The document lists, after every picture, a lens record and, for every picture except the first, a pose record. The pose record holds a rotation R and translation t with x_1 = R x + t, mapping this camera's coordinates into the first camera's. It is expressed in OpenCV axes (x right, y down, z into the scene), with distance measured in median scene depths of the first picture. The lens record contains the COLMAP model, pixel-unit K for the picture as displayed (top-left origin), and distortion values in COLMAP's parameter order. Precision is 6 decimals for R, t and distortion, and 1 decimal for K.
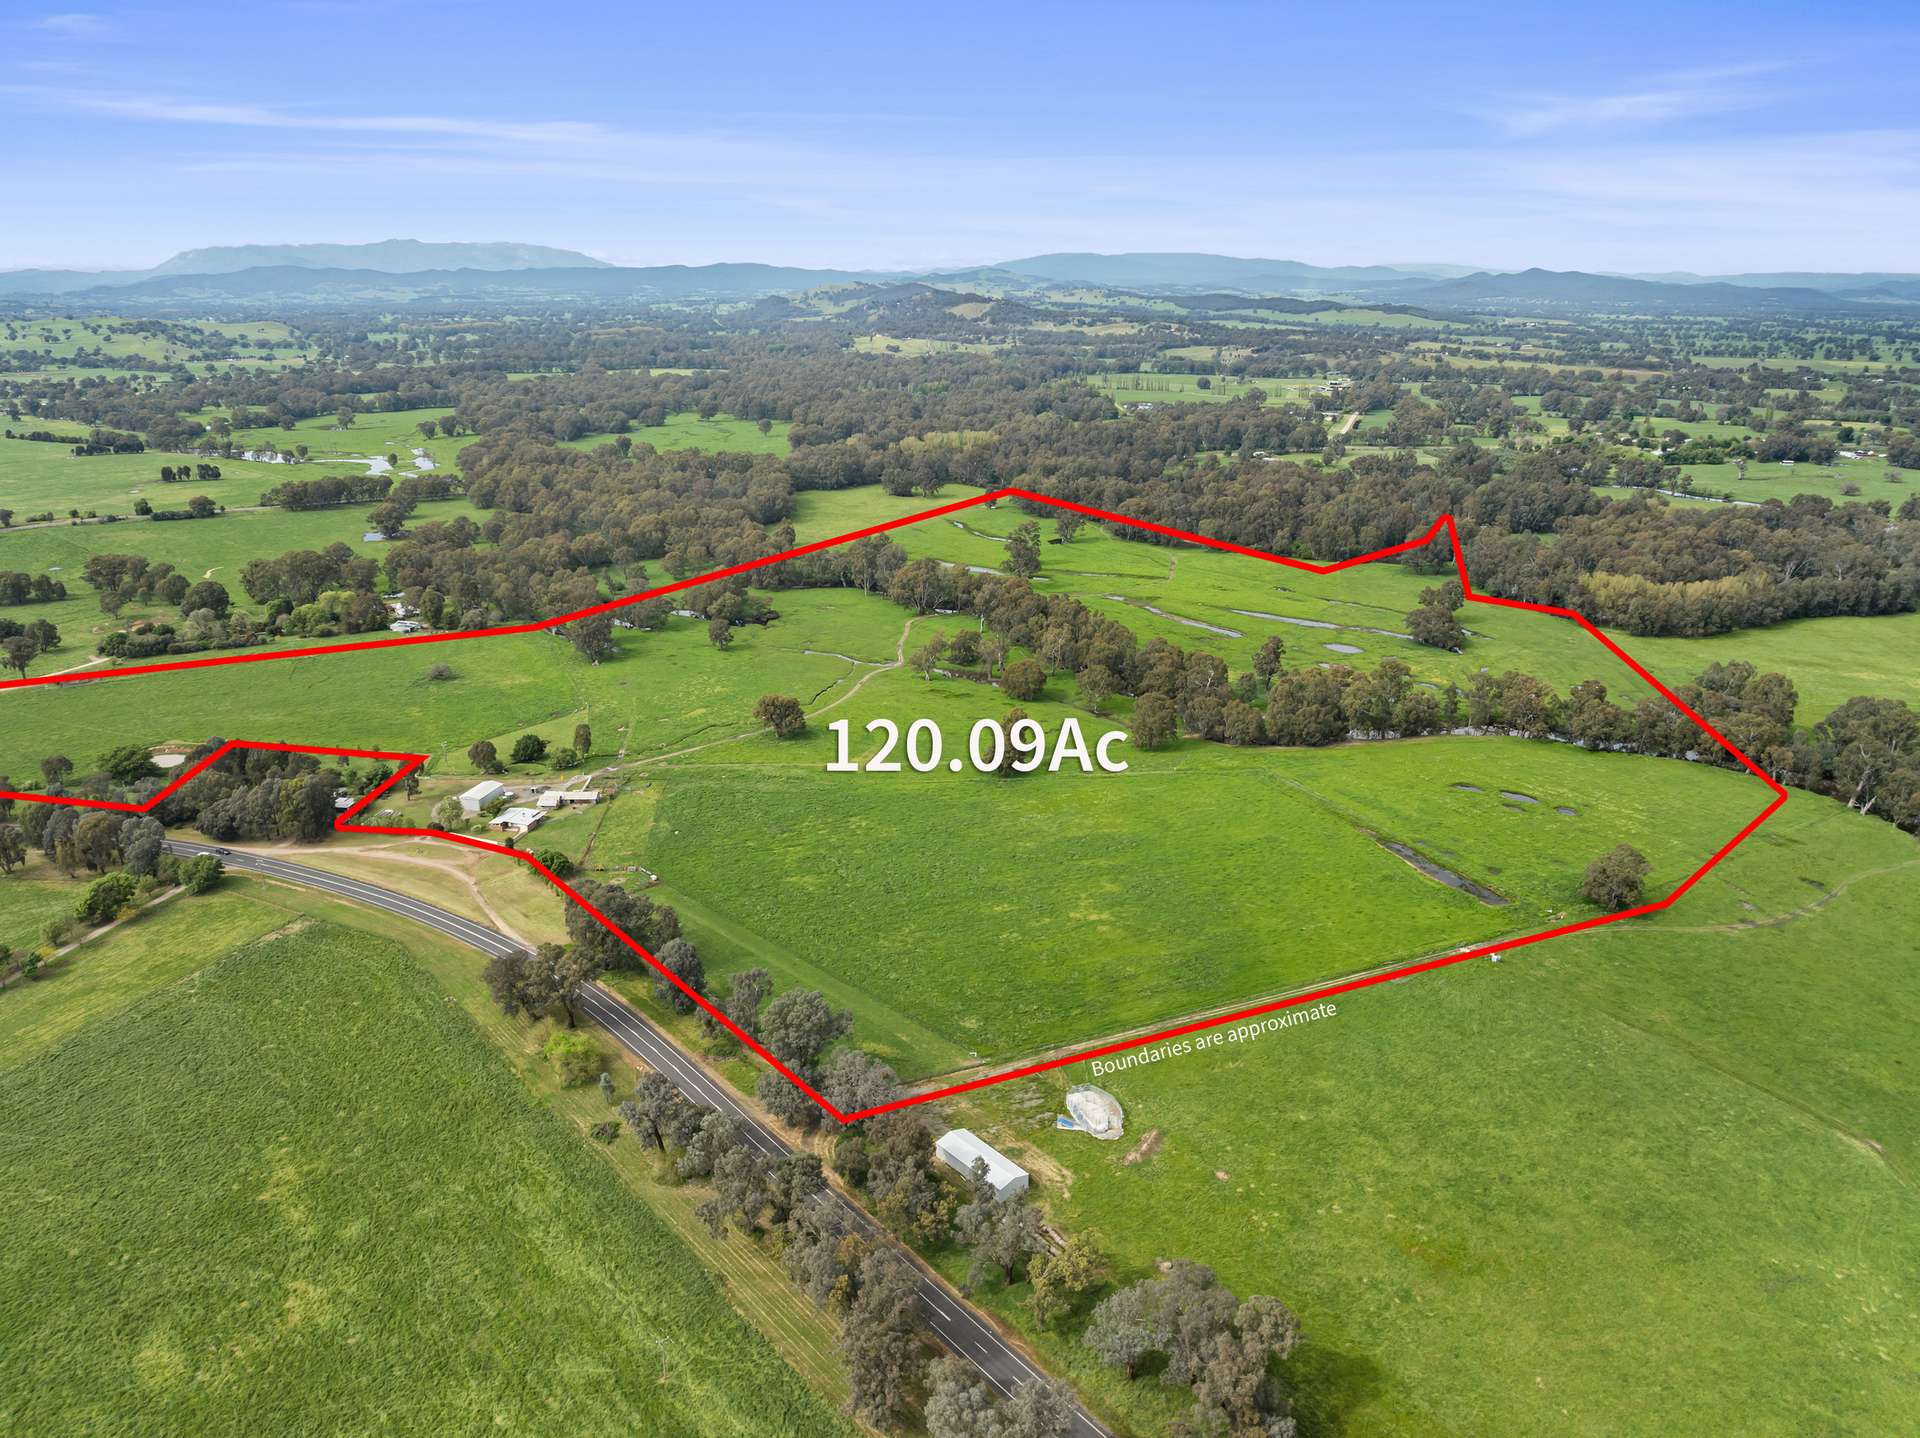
lens RADIAL K [[1362.0, 0, 957.5], [0, 1362.0, 720.4], [0, 0, 1]] dist [-0.039349, 0.005047]
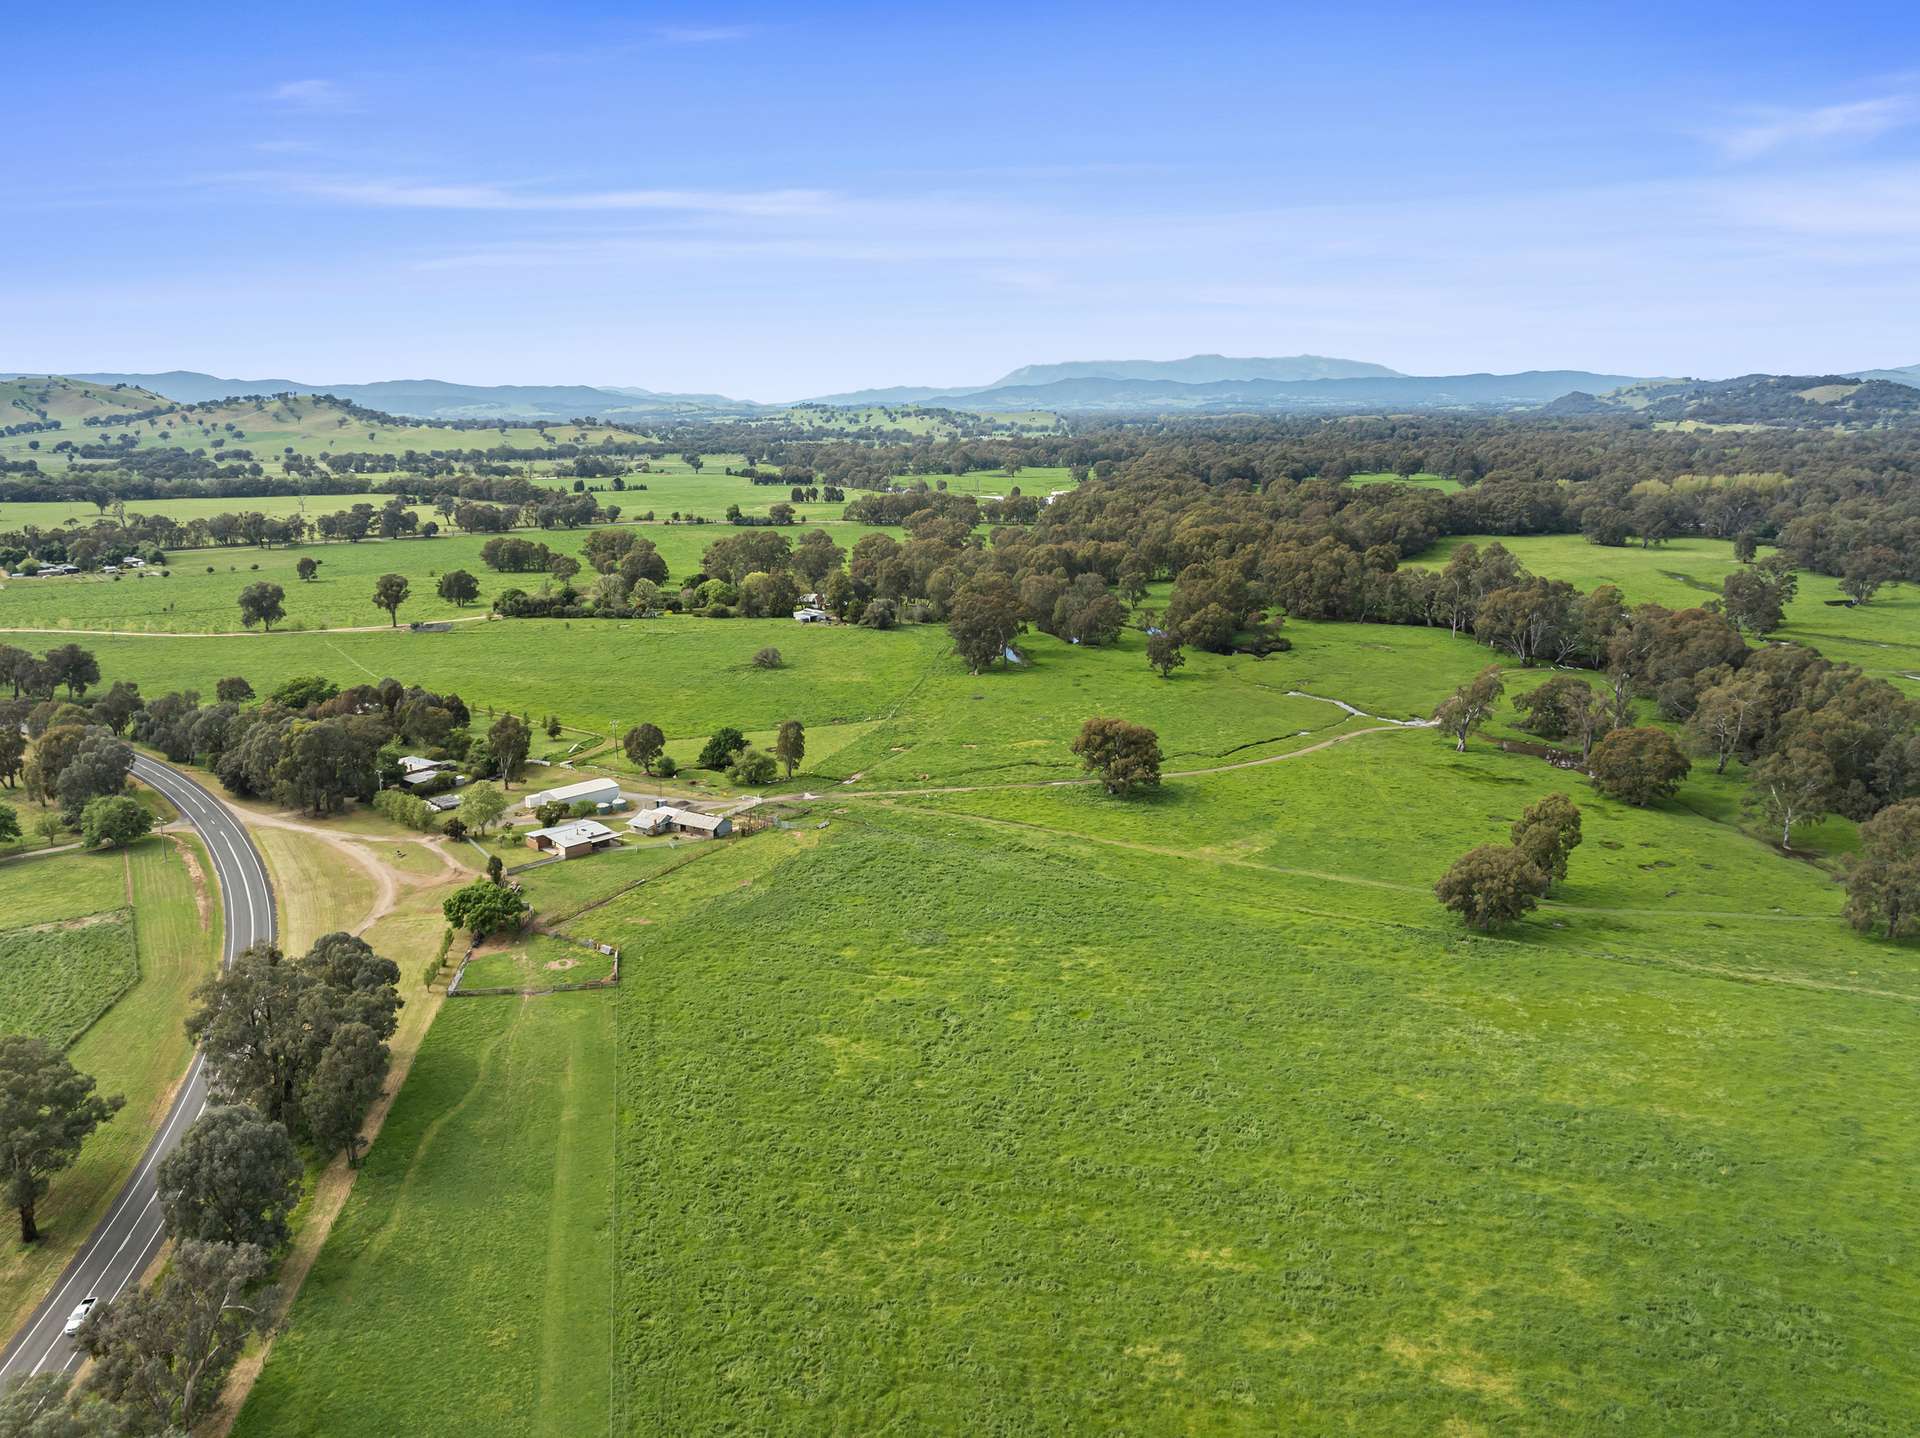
lens RADIAL K [[1362.0, 0, 962.1], [0, 1362.0, 720.1], [0, 0, 1]] dist [-0.039349, 0.005047]
pose [[0.836535, 0.108084, -0.537147, 0.085215], [-0.161912, 0.985333, -0.053889, 0.016750], [0.523444, 0.132051, 0.841765, 0.363694]]
